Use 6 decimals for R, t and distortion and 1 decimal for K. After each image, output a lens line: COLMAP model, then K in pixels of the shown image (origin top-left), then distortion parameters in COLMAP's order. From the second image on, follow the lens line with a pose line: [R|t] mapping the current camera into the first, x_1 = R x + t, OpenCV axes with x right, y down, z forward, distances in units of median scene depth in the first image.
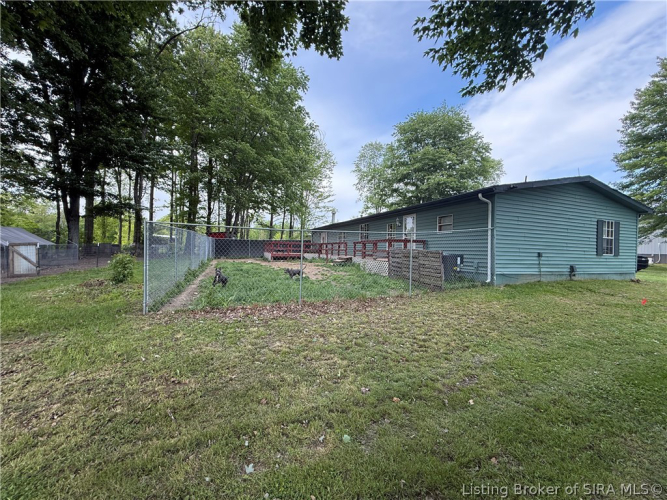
lens RADIAL K [[255.6, 0, 334.8], [0, 255.6, 245.8], [0, 0, 1]] dist [-0.000303, -0.000120]
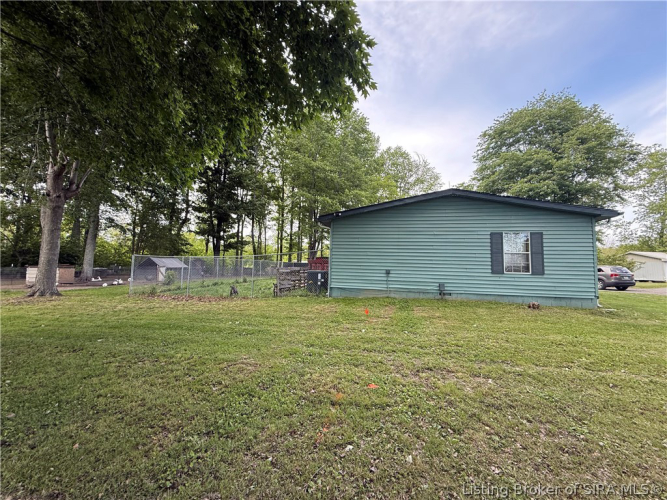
lens RADIAL K [[255.6, 0, 334.8], [0, 255.6, 245.8], [0, 0, 1]] dist [-0.000303, -0.000120]
pose [[0.831689, -0.053729, -0.552636, 1.067015], [0.008417, 0.996413, -0.084207, 0.012441], [0.555178, 0.065383, 0.829158, -0.019188]]
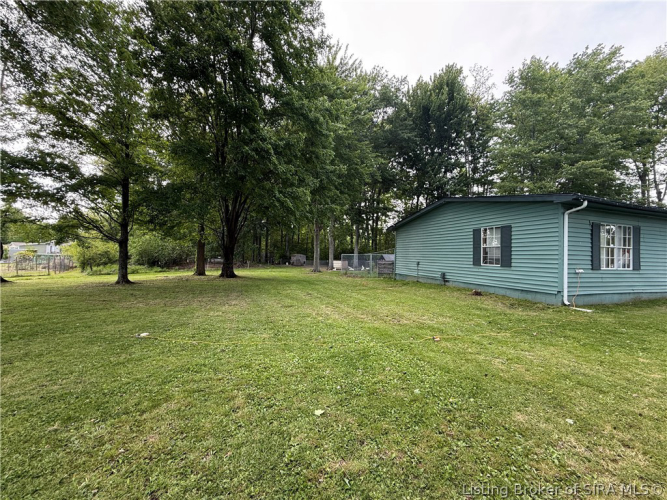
lens RADIAL K [[255.6, 0, 334.8], [0, 255.6, 245.8], [0, 0, 1]] dist [-0.000303, -0.000120]
pose [[-0.040400, -0.069691, -0.996750, 2.041459], [-0.010108, 0.997542, -0.069337, 0.036530], [0.999132, 0.007274, -0.041005, 0.501608]]
